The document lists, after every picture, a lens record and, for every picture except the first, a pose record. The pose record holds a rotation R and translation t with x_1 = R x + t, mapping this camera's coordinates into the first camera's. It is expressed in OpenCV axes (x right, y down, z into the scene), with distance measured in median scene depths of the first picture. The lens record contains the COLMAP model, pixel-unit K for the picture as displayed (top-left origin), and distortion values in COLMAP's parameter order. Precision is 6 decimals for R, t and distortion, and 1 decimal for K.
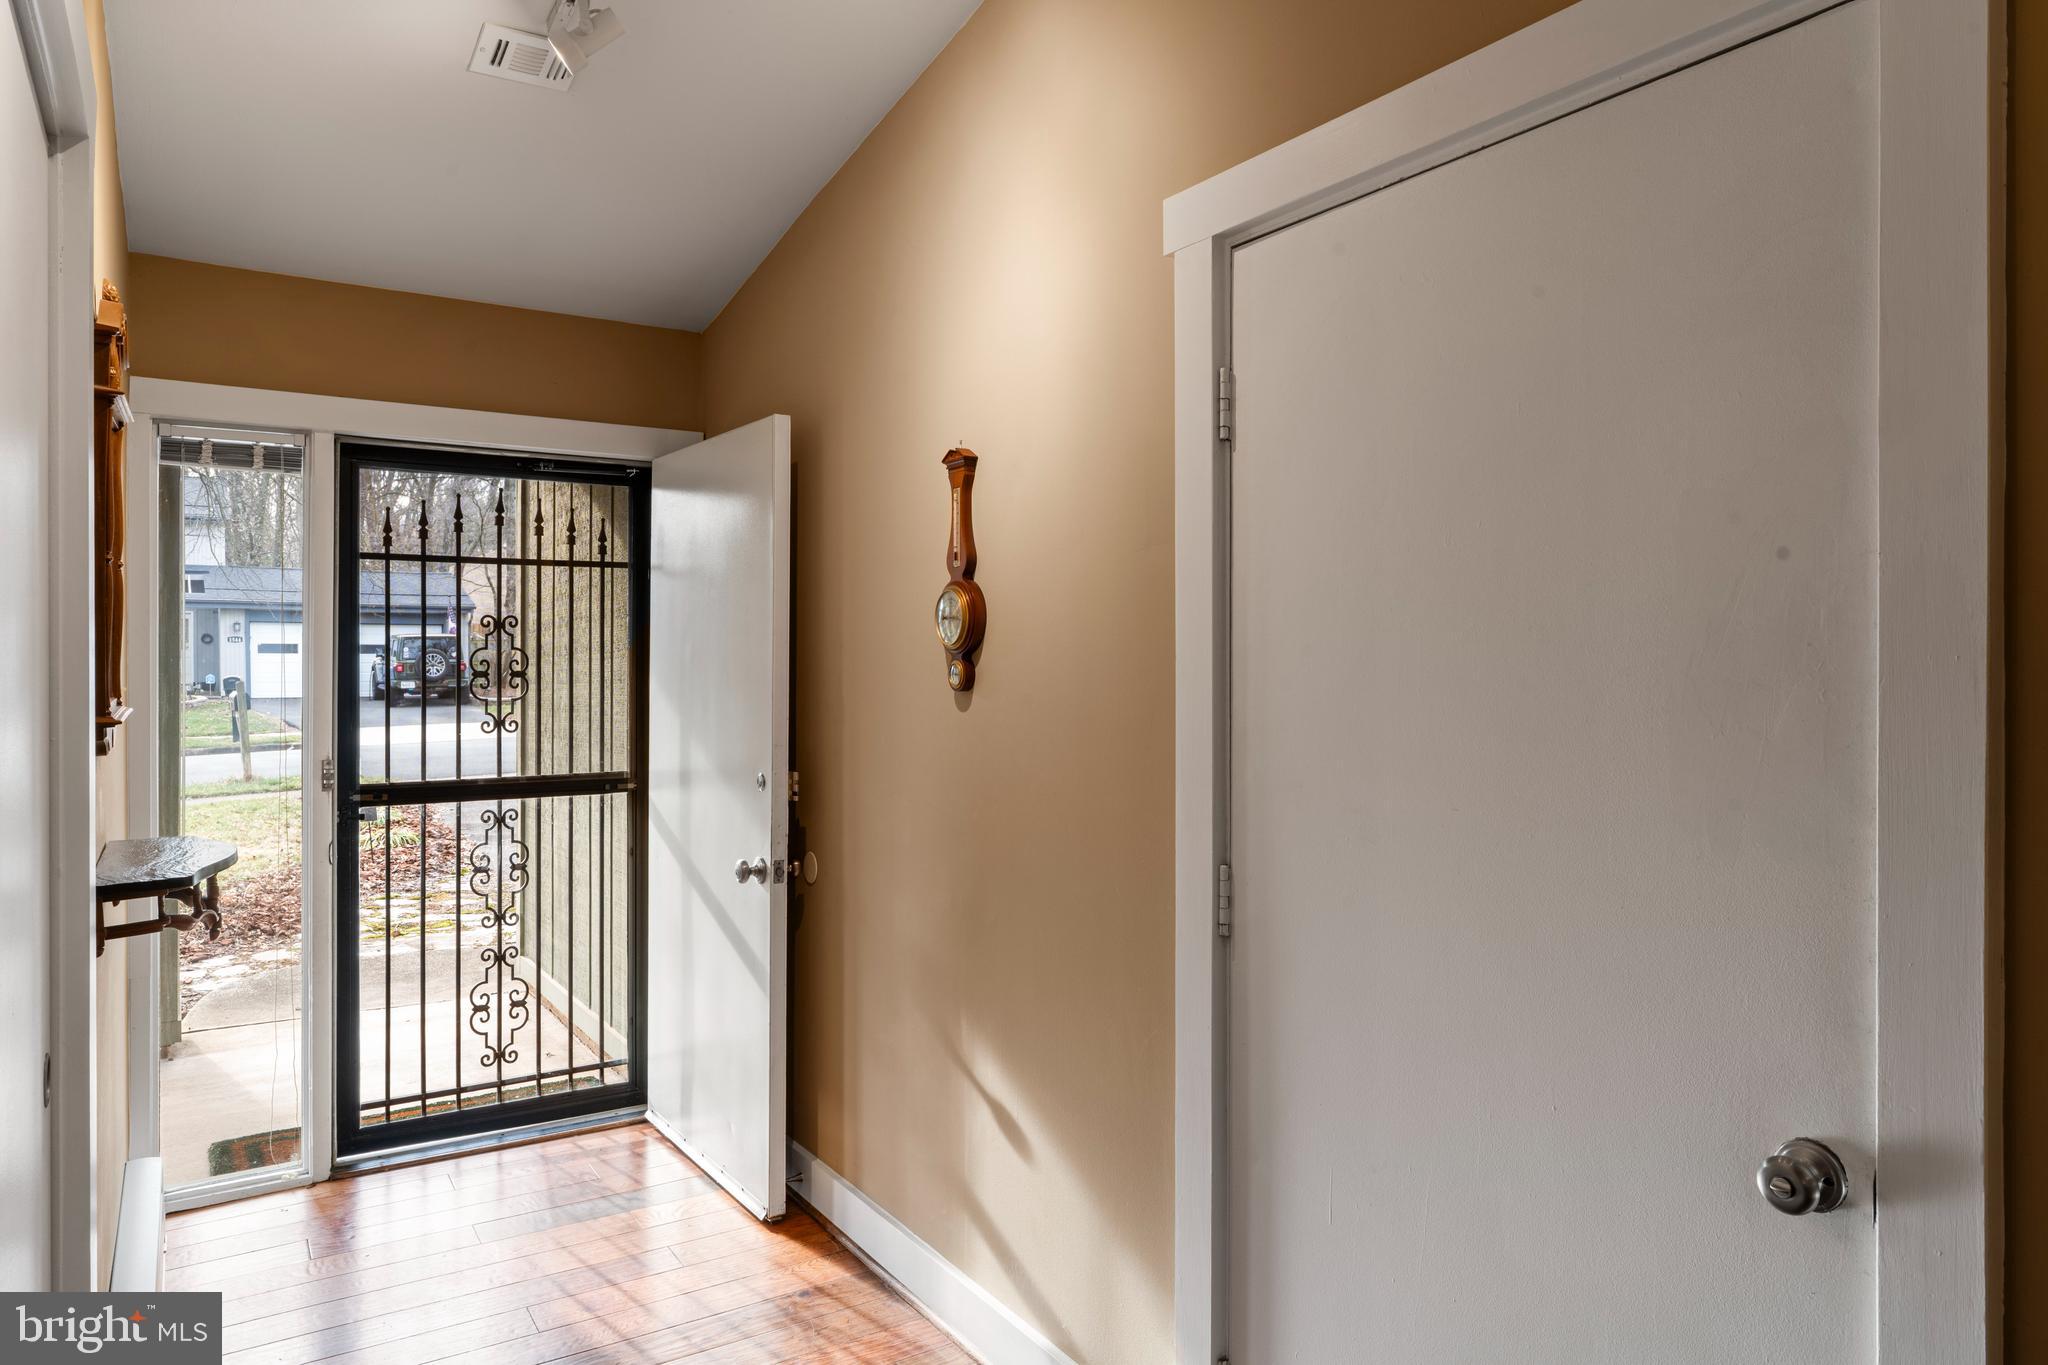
lens RADIAL K [[1301.9, 0, 1024.0], [0, 1301.9, 682.5], [0, 0, 1]] dist [0.003619, 0.001069]
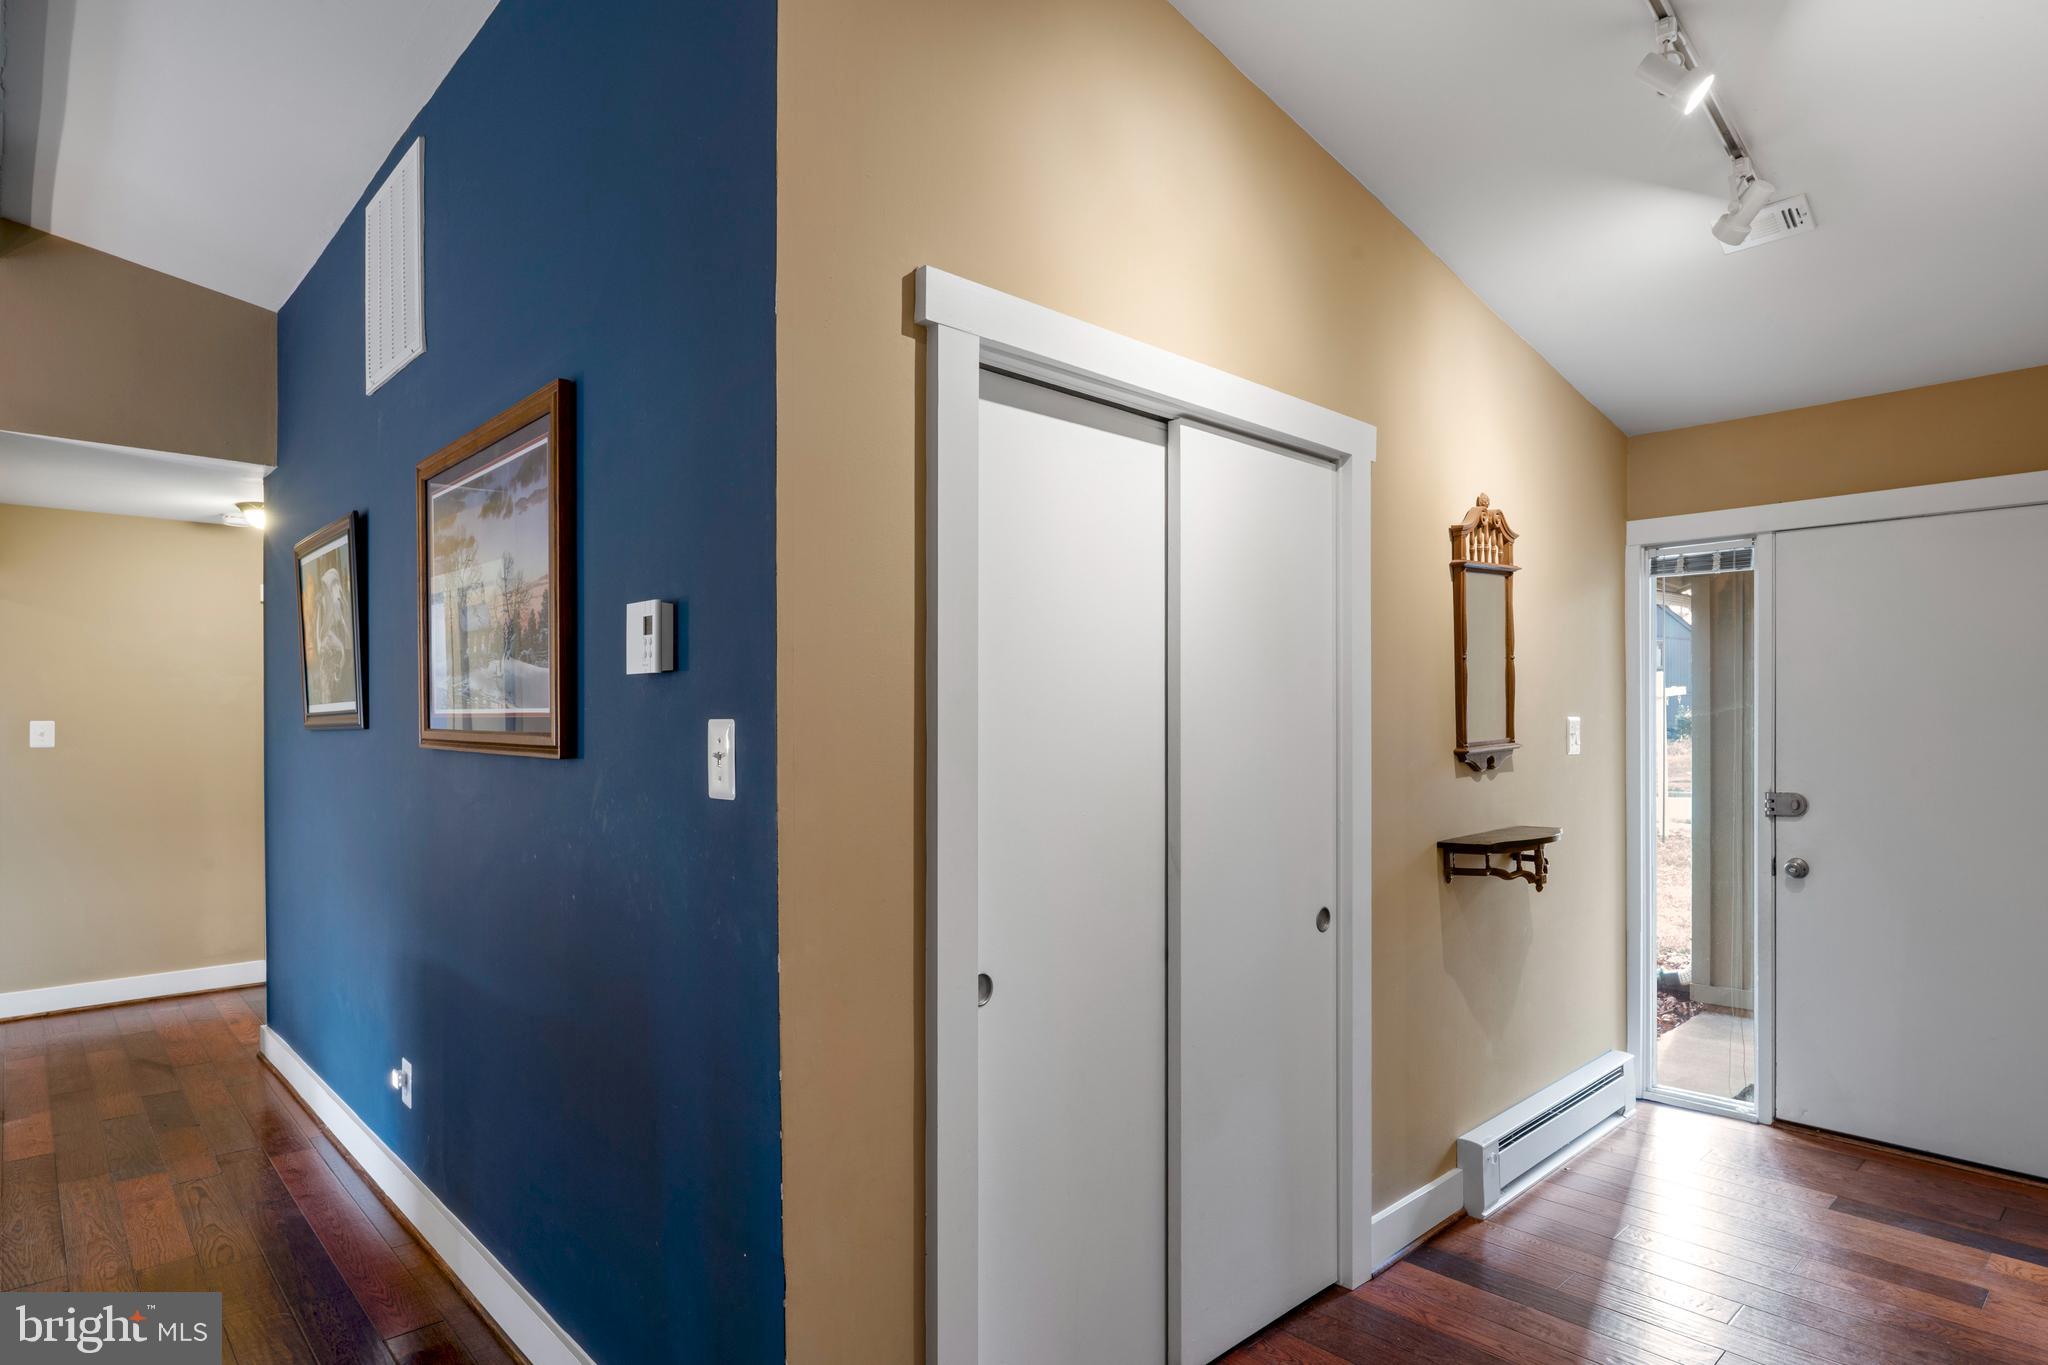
lens RADIAL K [[1116.8, 0, 1019.1], [0, 1116.8, 694.3], [0, 0, 1]] dist [-0.003321, 0.000284]
pose [[0.174680, -0.027457, -0.984242, 0.425315], [-0.005055, 0.999573, -0.028782, 0.000419], [0.984612, 0.010003, 0.174466, 0.098066]]
